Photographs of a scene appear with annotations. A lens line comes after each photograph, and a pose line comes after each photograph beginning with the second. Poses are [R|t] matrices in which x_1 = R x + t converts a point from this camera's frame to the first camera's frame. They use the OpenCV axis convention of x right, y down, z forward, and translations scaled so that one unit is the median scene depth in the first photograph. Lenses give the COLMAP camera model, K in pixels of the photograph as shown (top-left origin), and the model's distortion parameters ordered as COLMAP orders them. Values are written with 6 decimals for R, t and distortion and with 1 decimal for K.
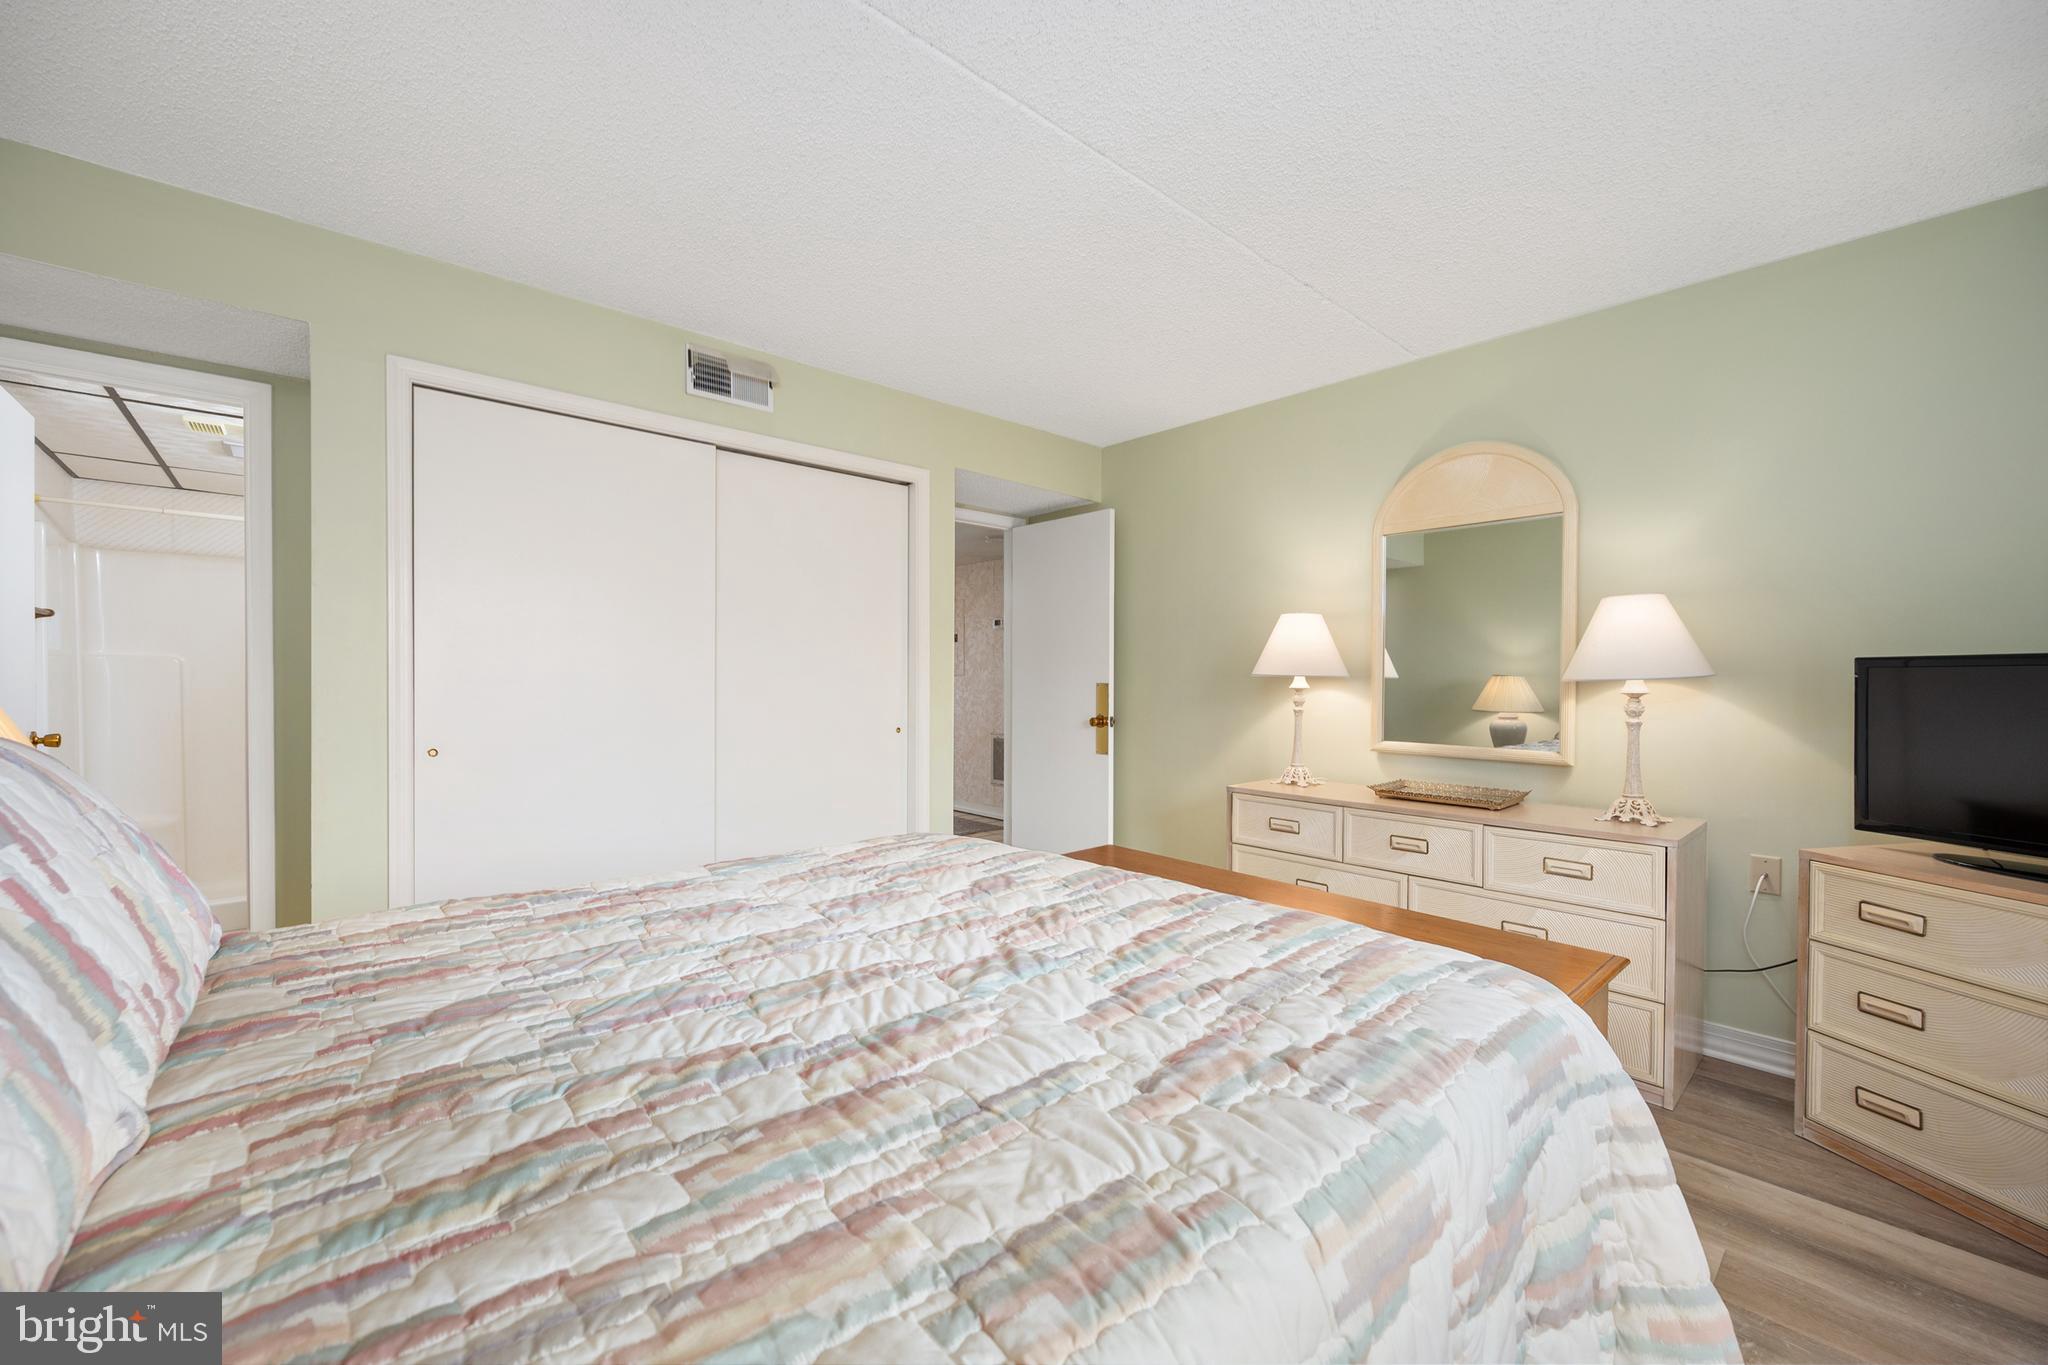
lens RADIAL K [[821.1, 0, 1024.0], [0, 821.1, 682.5], [0, 0, 1]] dist [0.000744, -0.000027]
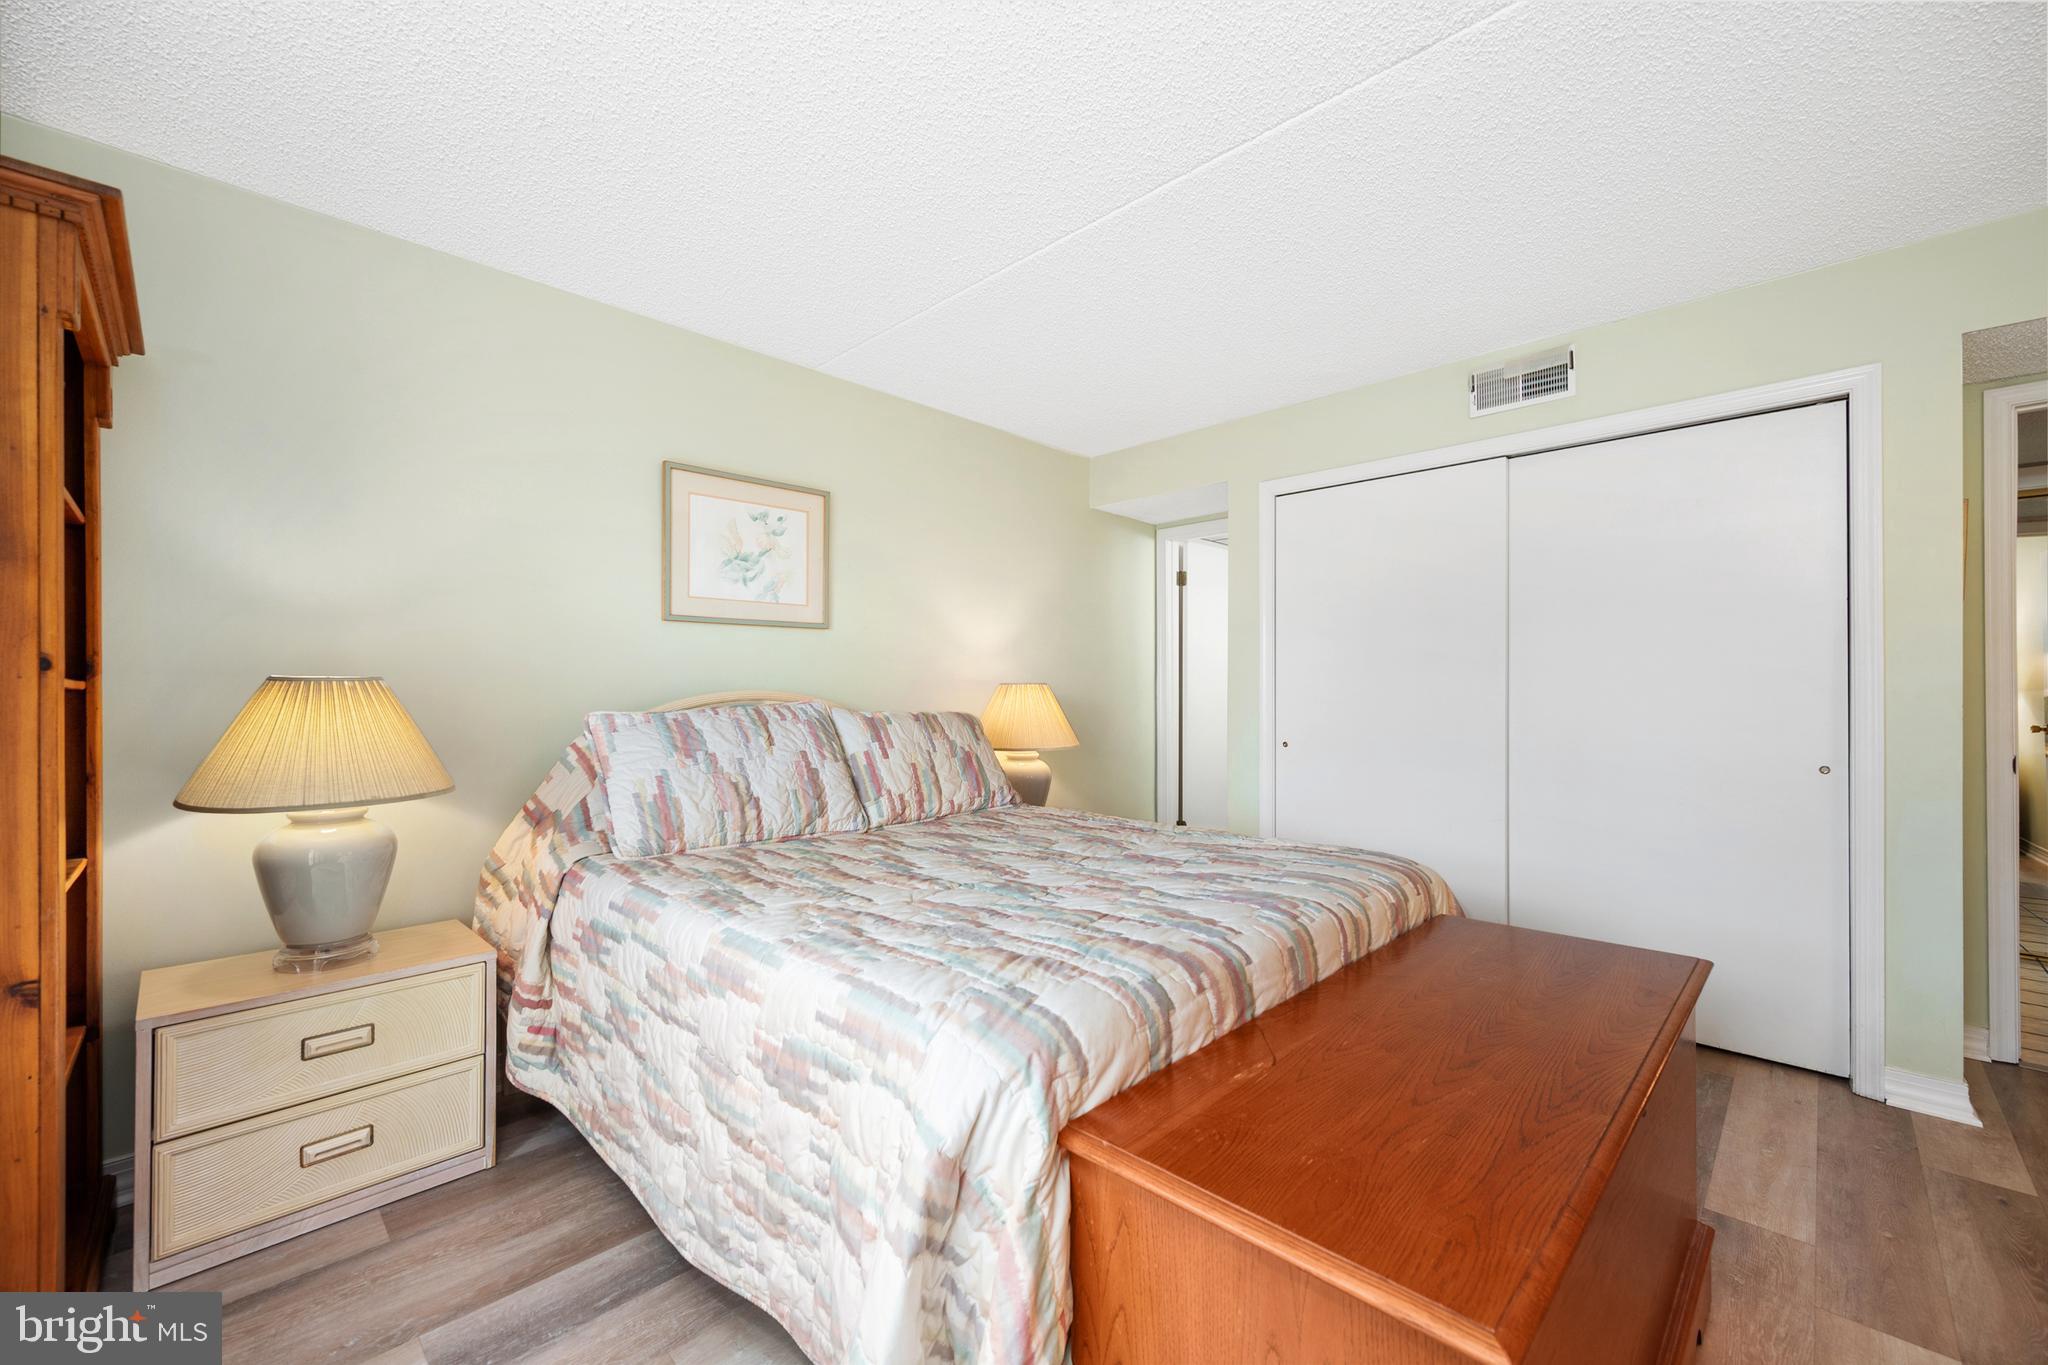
lens RADIAL K [[821.1, 0, 1024.0], [0, 821.1, 682.5], [0, 0, 1]] dist [0.000744, -0.000027]
pose [[0.062419, -0.009360, -0.998006, 1.712157], [-0.005819, 0.999936, -0.009742, -0.012659], [0.998033, 0.006416, 0.062361, 1.078862]]
